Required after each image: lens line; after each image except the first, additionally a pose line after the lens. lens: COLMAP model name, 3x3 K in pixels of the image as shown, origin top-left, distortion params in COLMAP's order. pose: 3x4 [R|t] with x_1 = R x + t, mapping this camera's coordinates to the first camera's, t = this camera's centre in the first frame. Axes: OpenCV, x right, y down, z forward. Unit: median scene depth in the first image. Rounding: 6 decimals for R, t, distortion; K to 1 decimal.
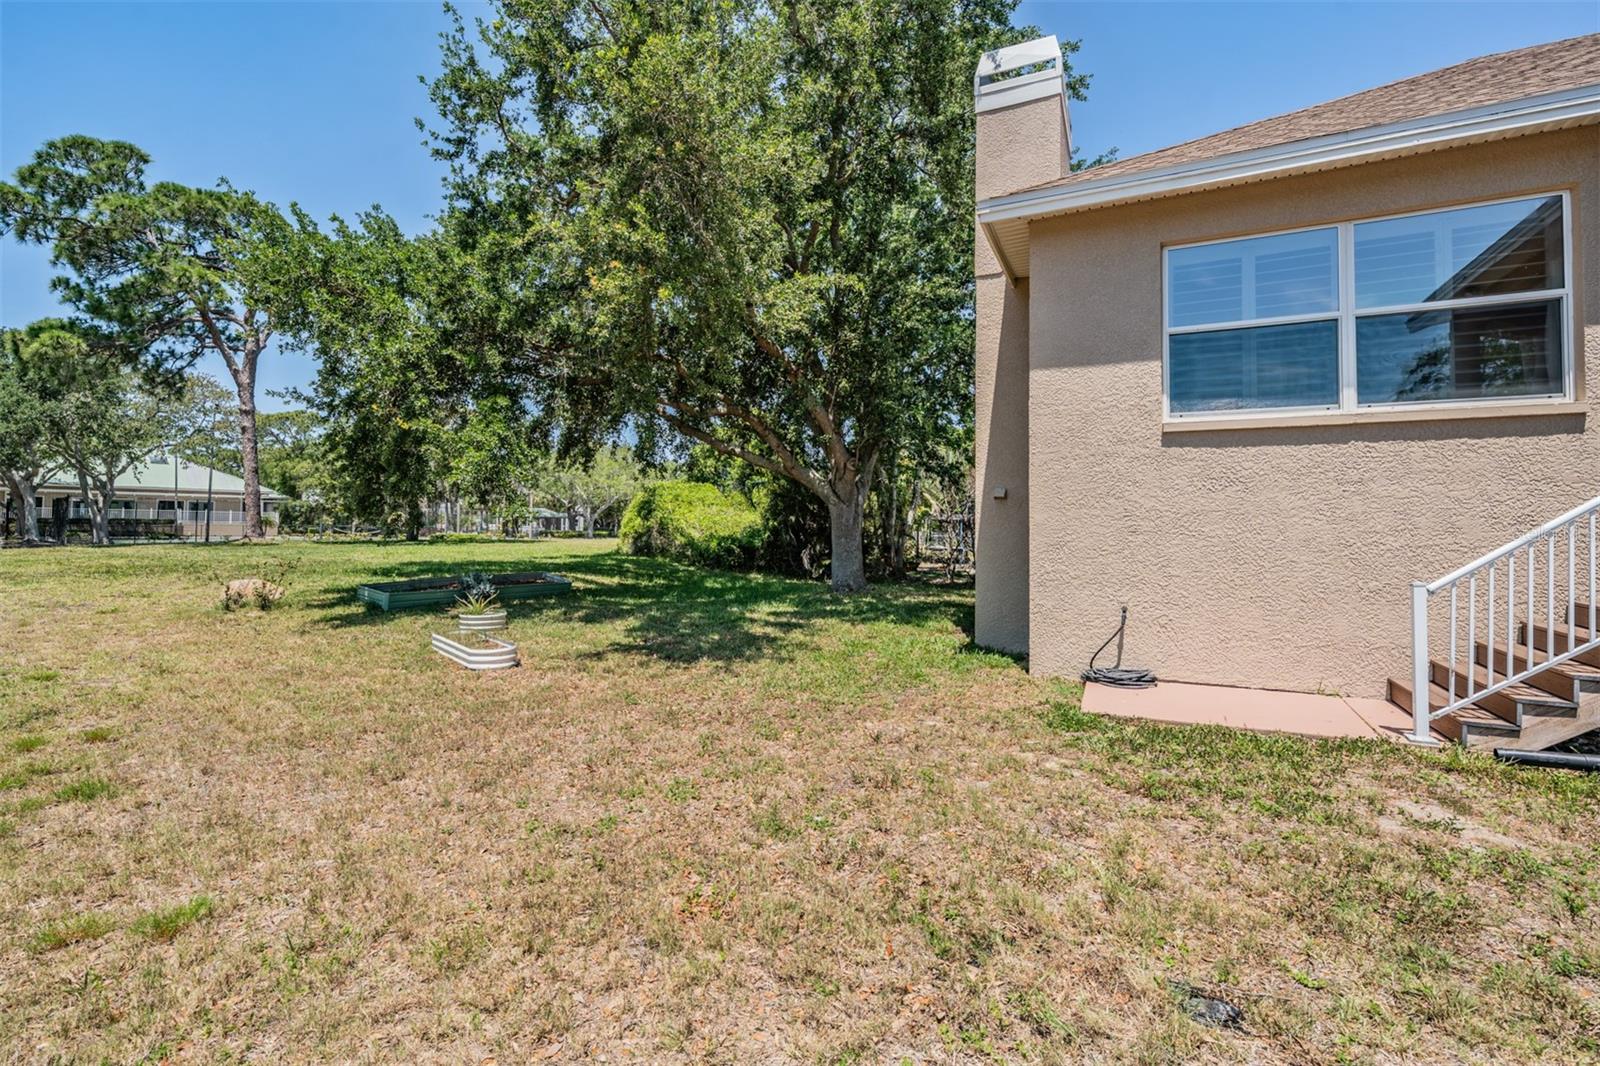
lens RADIAL K [[713.5, 0, 796.3], [0, 713.5, 528.3], [0, 0, 1]] dist [0.001006, 0.000190]
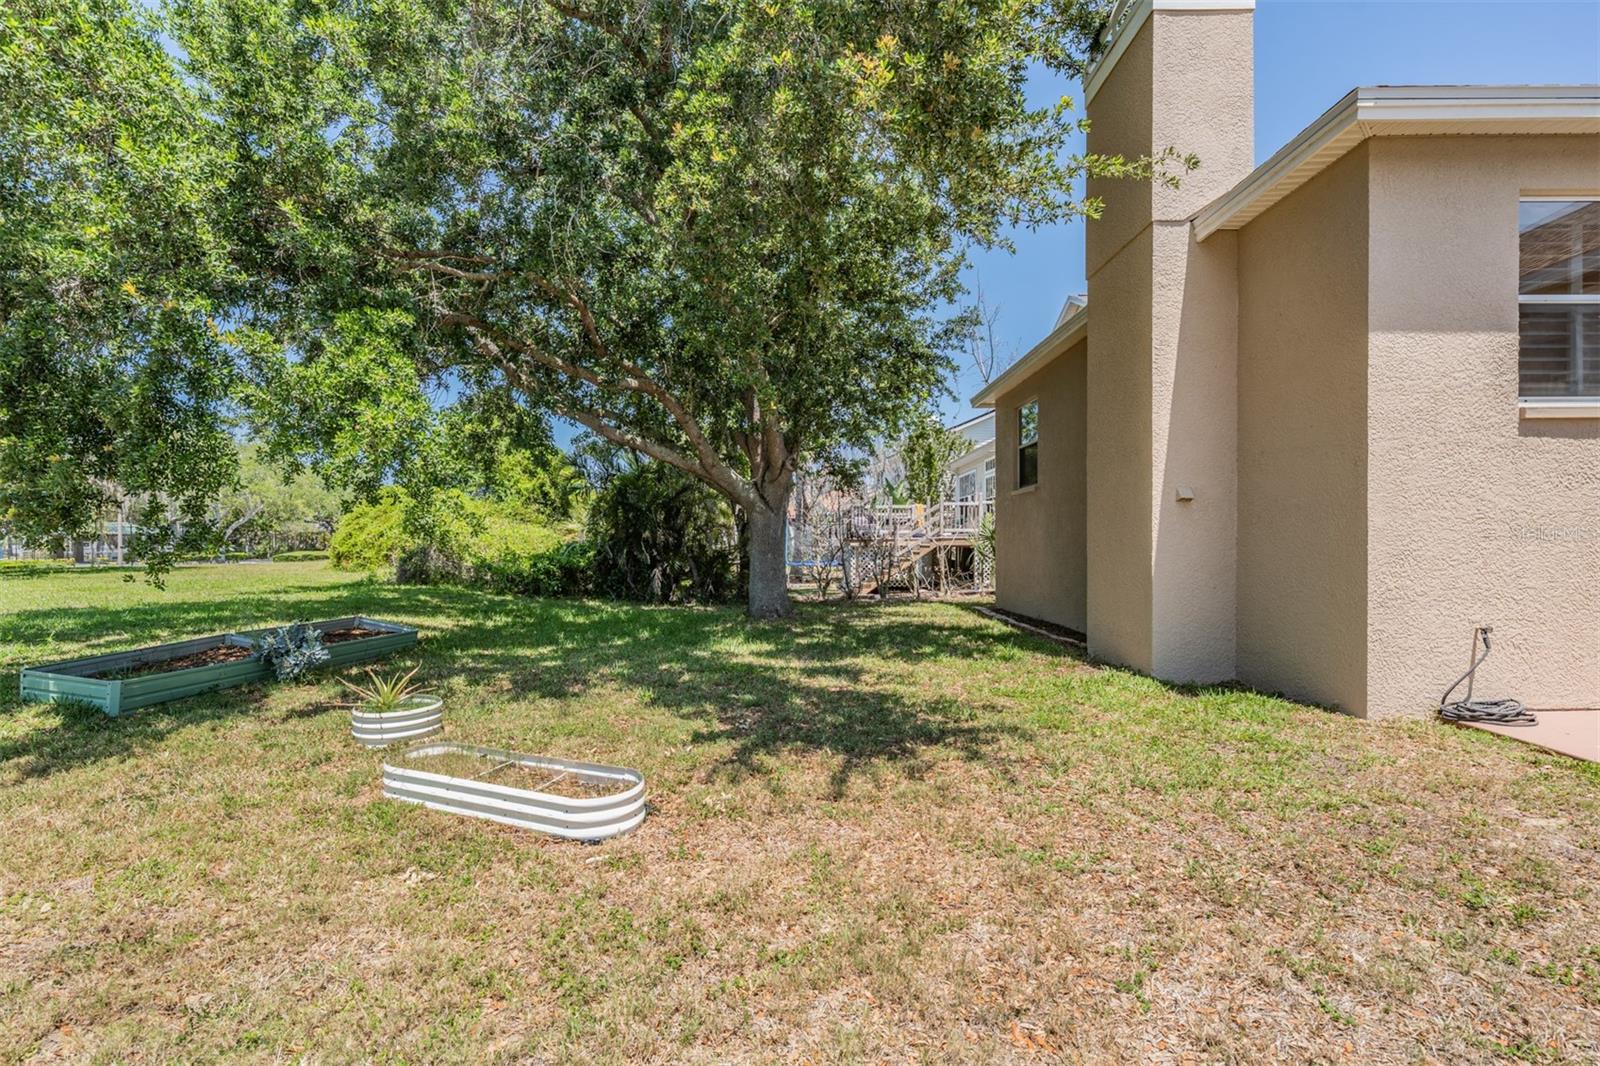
lens RADIAL K [[711.3, 0, 804.0], [0, 711.3, 565.8], [0, 0, 1]] dist [0.000212, -0.000094]
pose [[0.901446, -0.029013, 0.431919, -0.460562], [0.014597, 0.999221, 0.036653, -0.002790], [-0.432646, -0.026736, 0.901167, 0.448534]]
